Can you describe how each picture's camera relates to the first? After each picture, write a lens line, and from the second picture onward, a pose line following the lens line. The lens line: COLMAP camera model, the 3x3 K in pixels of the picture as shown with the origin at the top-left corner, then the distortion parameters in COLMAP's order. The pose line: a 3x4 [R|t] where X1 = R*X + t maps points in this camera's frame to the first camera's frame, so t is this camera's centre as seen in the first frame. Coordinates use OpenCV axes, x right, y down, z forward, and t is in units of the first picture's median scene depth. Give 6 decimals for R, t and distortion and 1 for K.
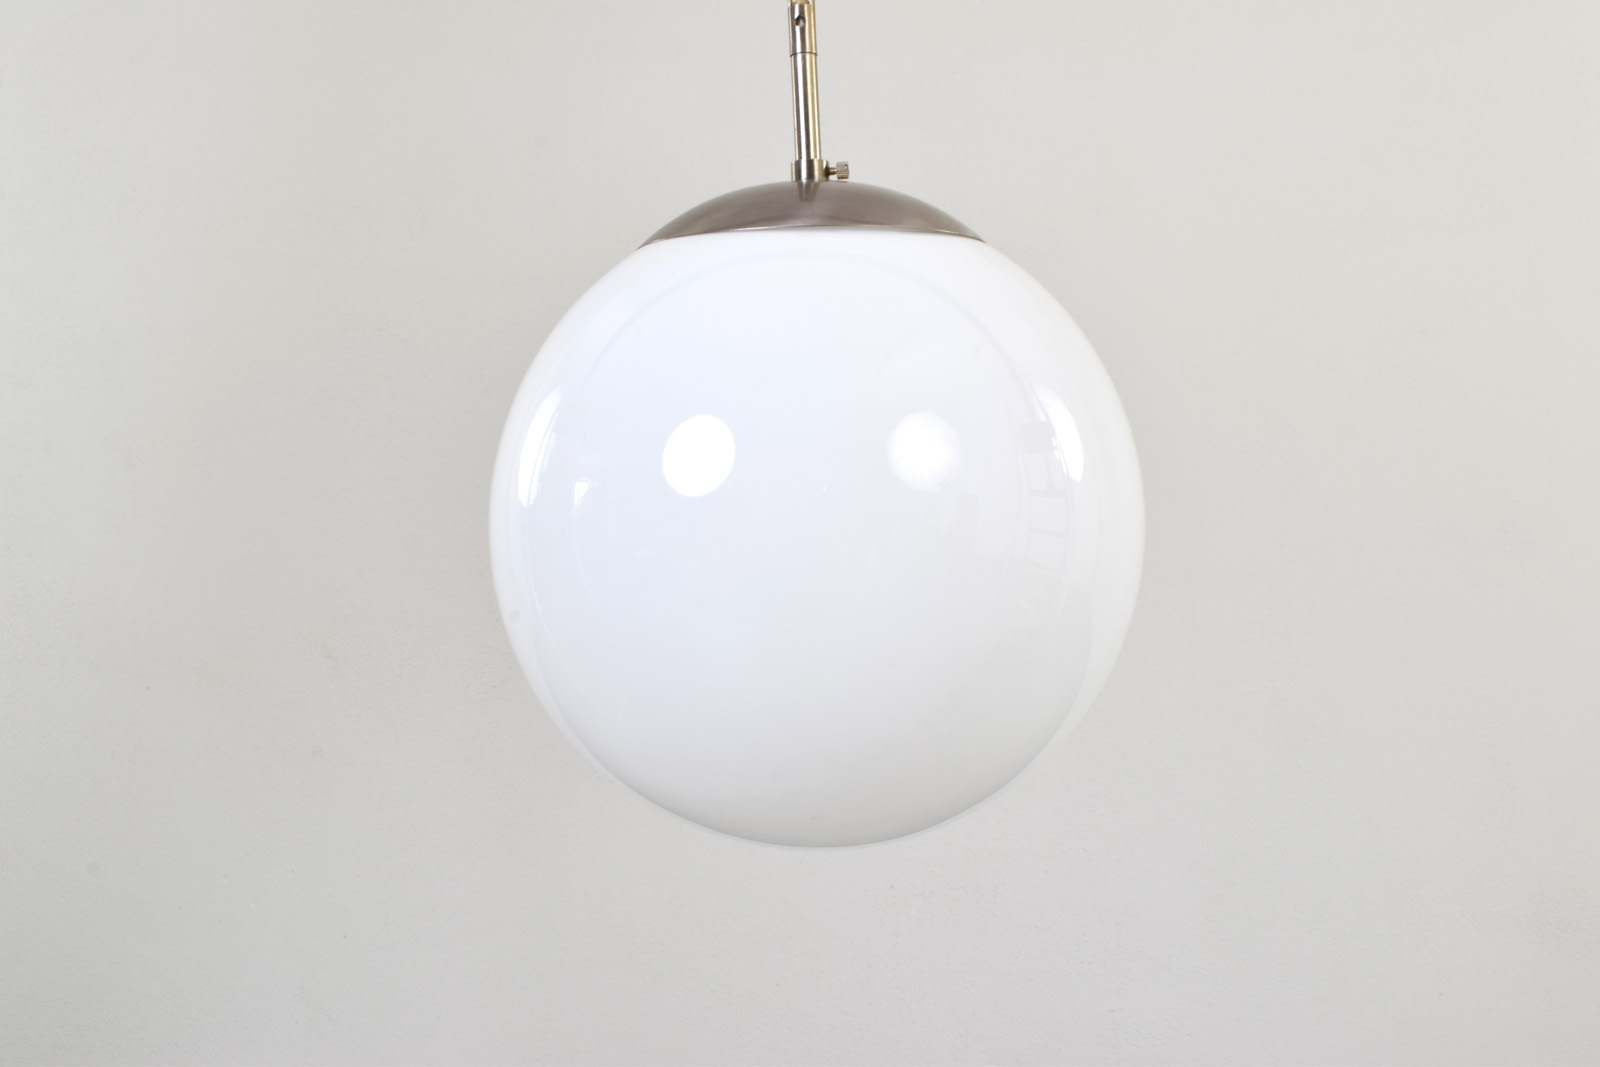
lens RADIAL K [[2265.9, 0, 809.1], [0, 2265.9, 537.5], [0, 0, 1]] dist [-0.039616, 0.000000]
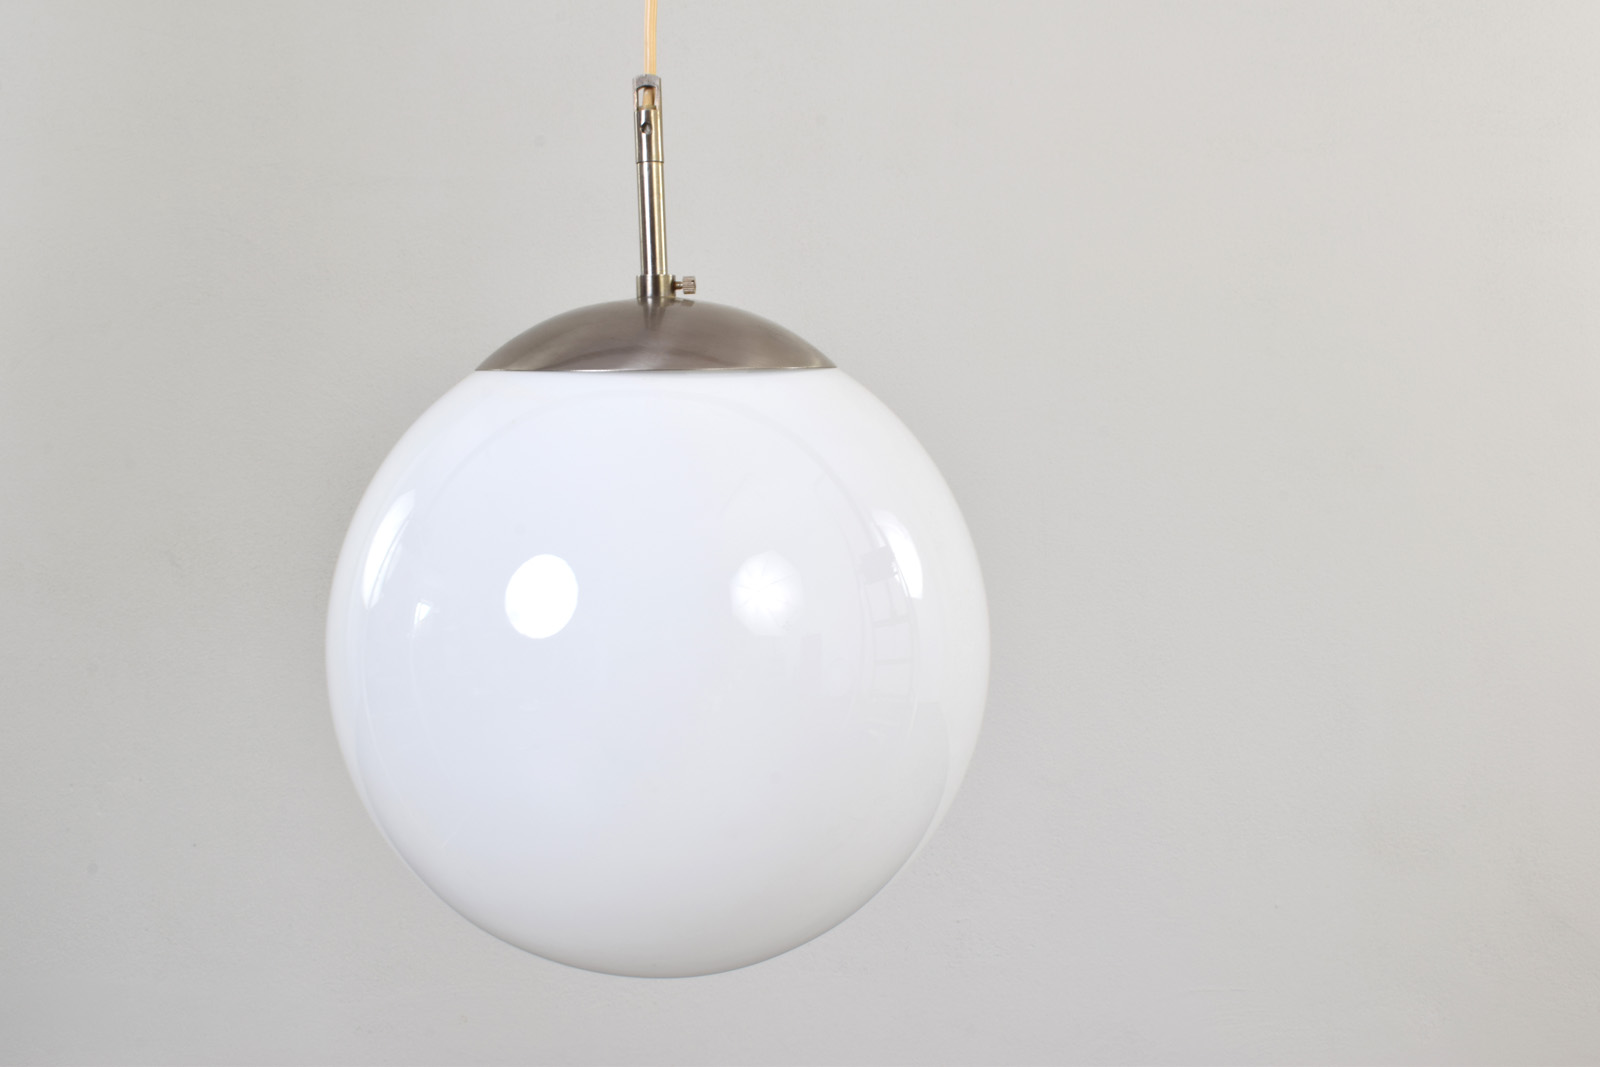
lens RADIAL K [[2265.9, 0, 807.7], [0, 2265.9, 536.8], [0, 0, 1]] dist [-0.039616, 0.000000]
pose [[0.998061, 0.005171, 0.062022, 0.005709], [-0.011060, 0.995417, 0.094987, -0.146743], [-0.061247, -0.095489, 0.993545, 0.015240]]
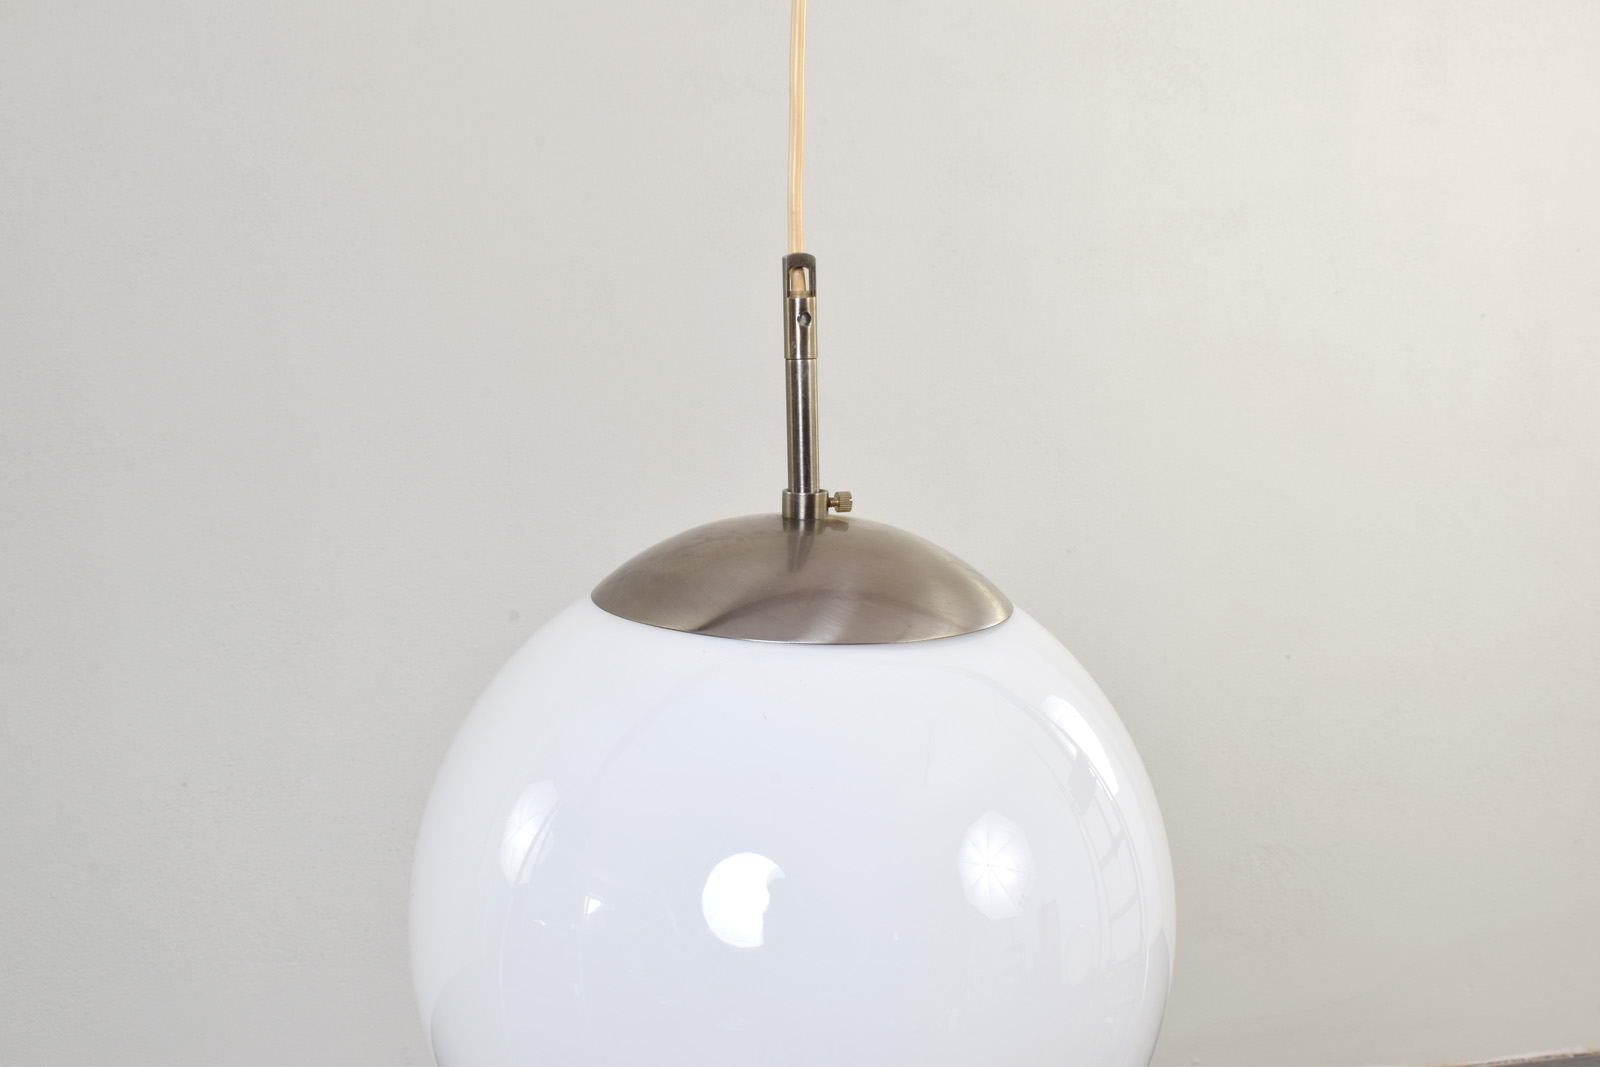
lens RADIAL K [[2265.9, 0, 811.1], [0, 2265.9, 534.5], [0, 0, 1]] dist [-0.039616, 0.000000]
pose [[0.889746, -0.027498, 0.455627, -0.377737], [-0.057916, 0.983315, 0.172443, -0.293208], [-0.452767, -0.179818, 0.873308, 0.266296]]
